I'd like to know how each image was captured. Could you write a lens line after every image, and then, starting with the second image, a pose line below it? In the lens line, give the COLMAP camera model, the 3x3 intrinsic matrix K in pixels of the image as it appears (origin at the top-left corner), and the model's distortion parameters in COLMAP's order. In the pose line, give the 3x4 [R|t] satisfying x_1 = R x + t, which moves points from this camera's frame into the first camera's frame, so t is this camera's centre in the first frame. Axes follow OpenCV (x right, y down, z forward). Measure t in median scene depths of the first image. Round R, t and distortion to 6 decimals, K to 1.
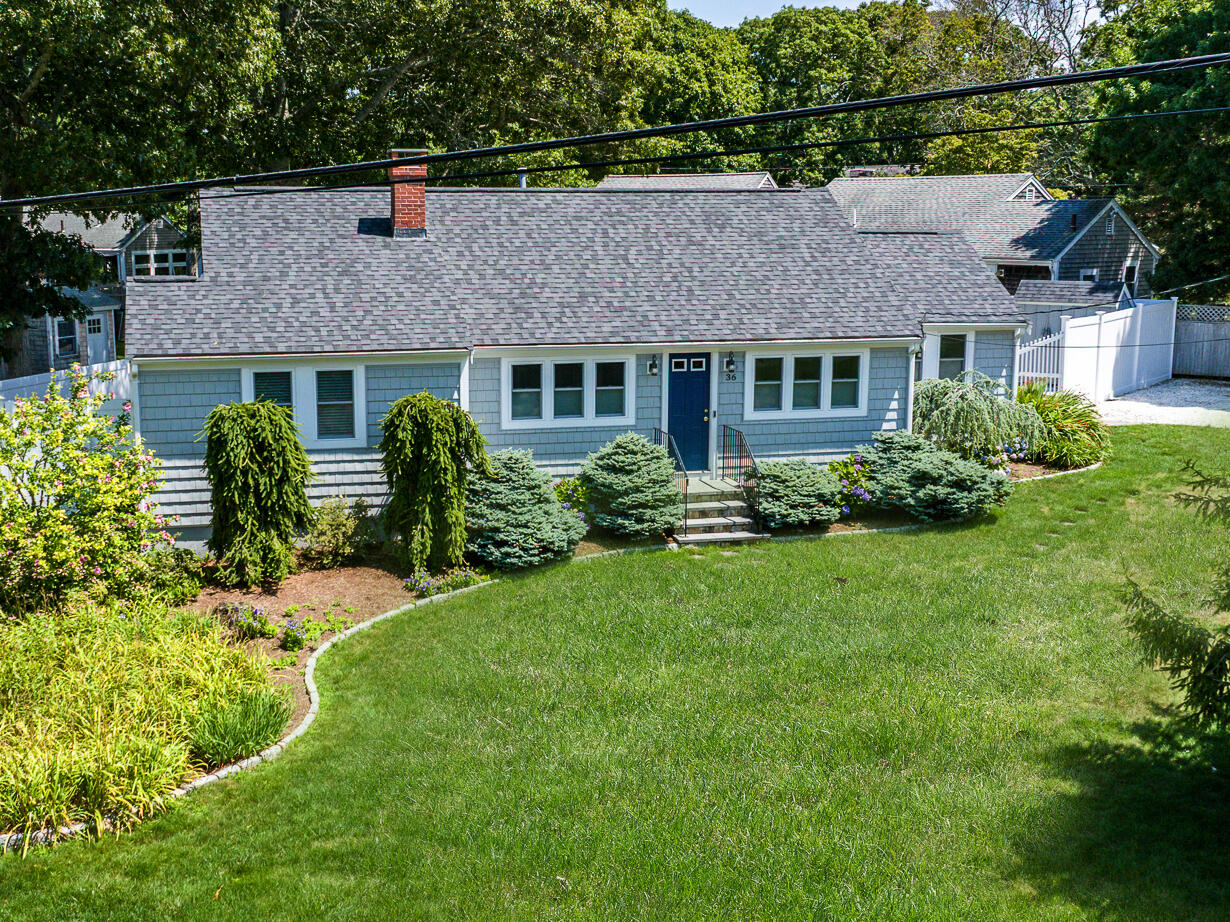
lens RADIAL K [[1417.5, 0, 524.9], [0, 1417.5, 460.9], [0, 0, 1]] dist [-0.028887, -0.005247]
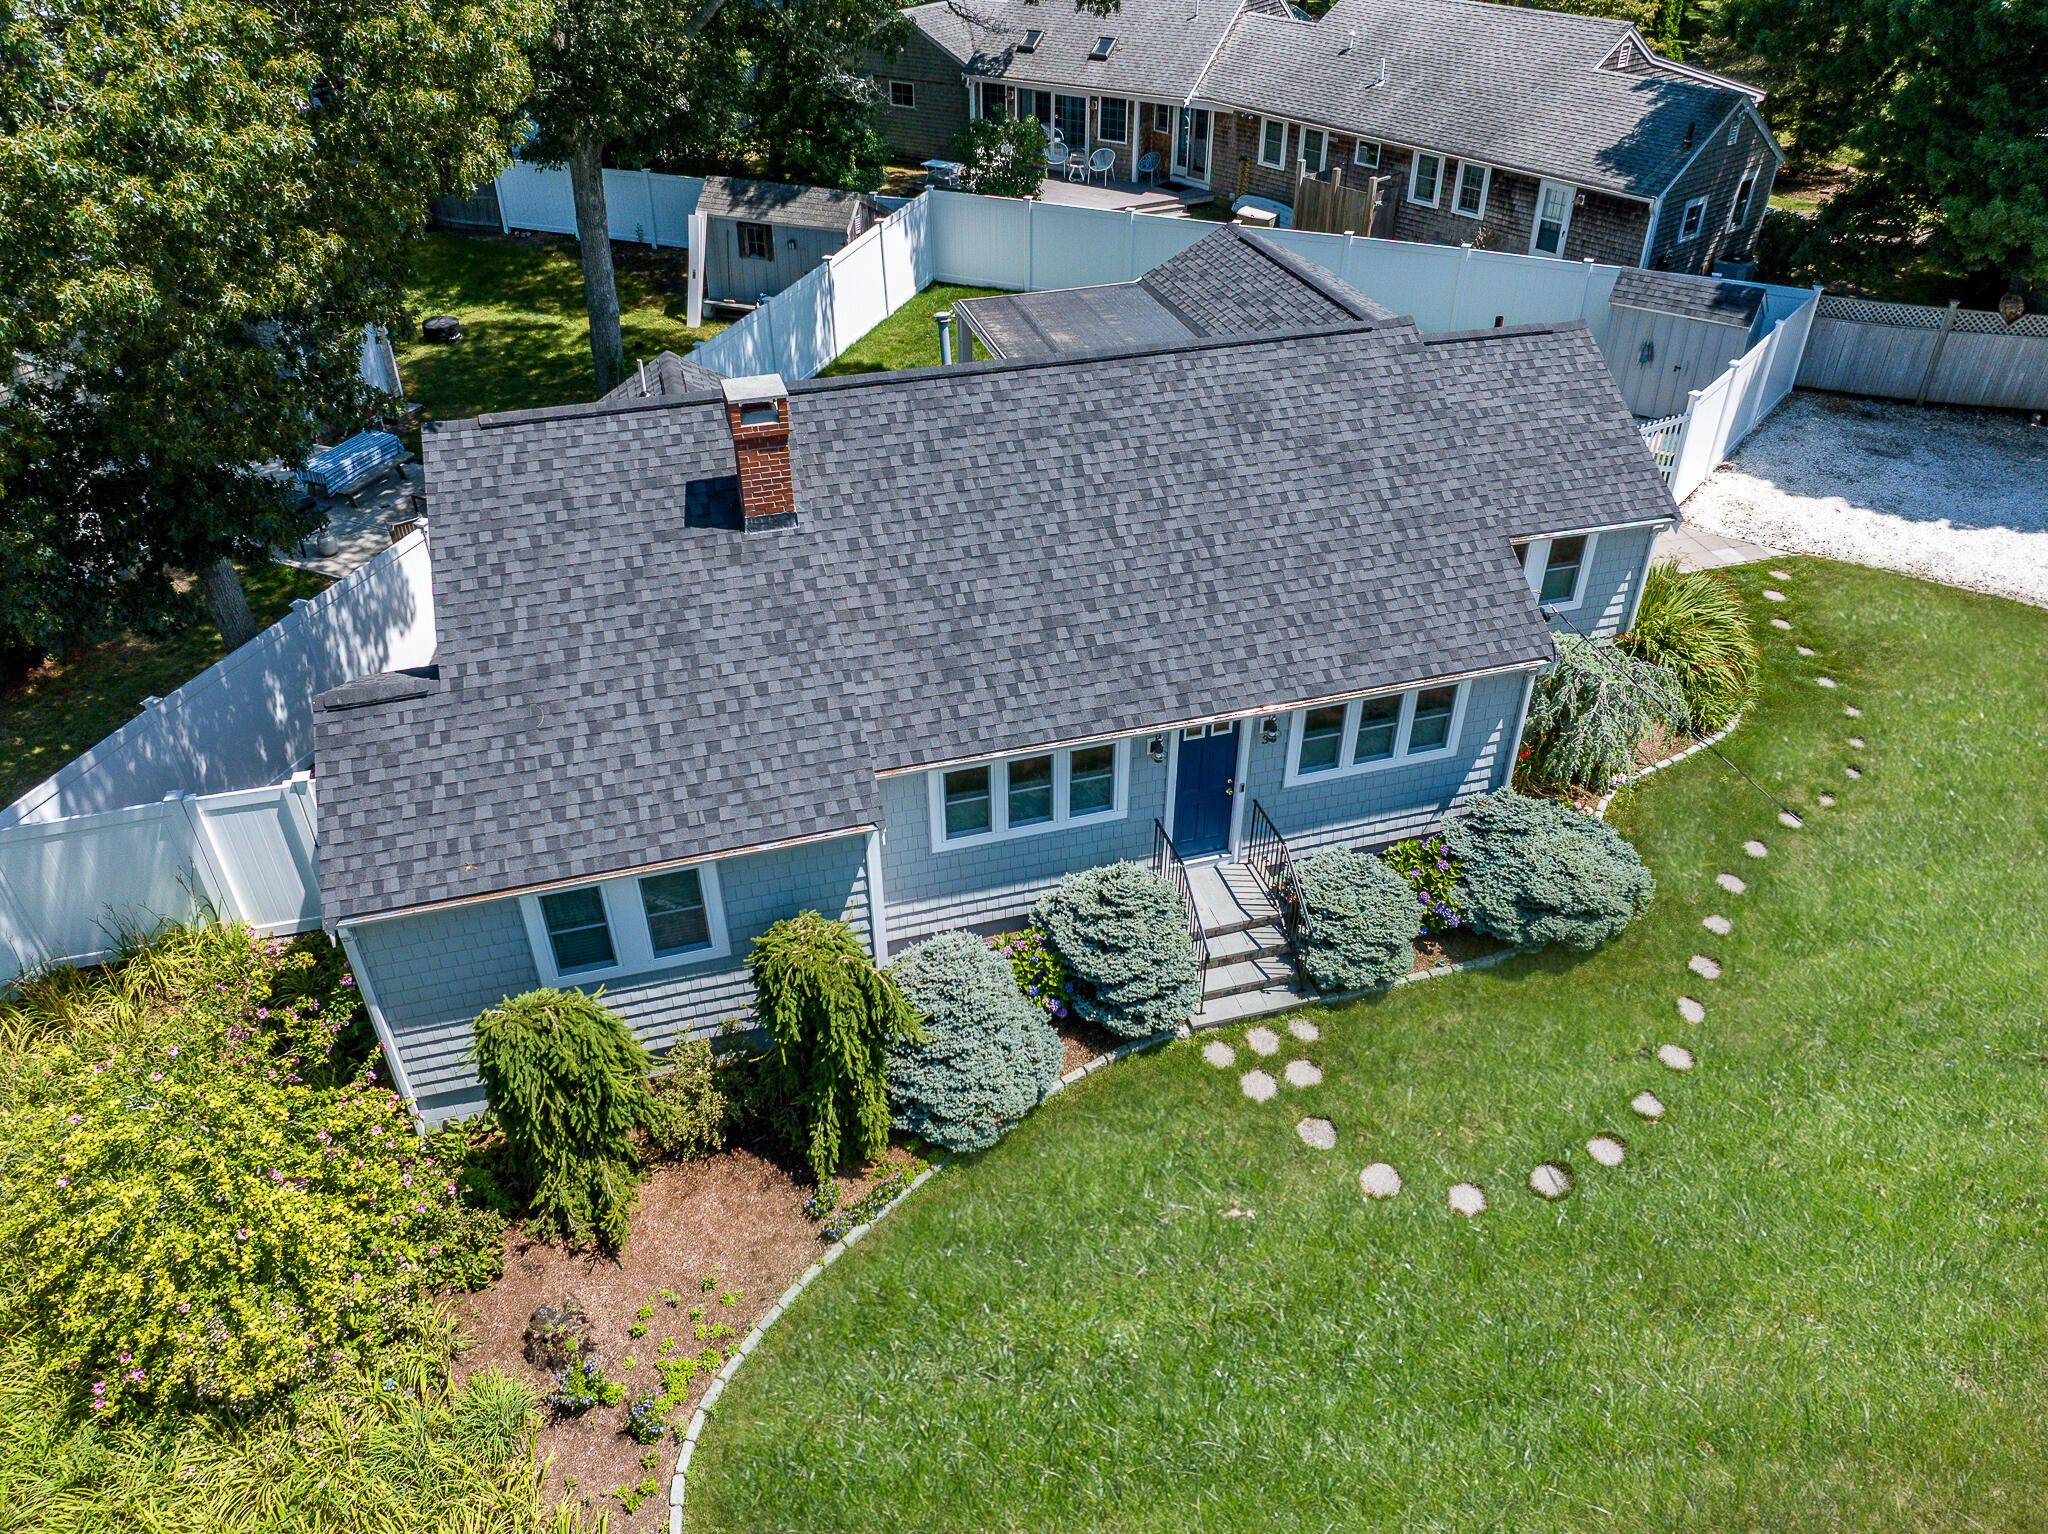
lens RADIAL K [[1442.3, 0, 1024.0], [0, 1442.3, 767.0], [0, 0, 1]] dist [-0.036518, -0.005271]
pose [[0.998332, -0.035659, 0.045416, -0.002372], [0.013085, 0.905780, 0.423546, -0.343360], [-0.056240, -0.422245, 0.904735, 0.388135]]
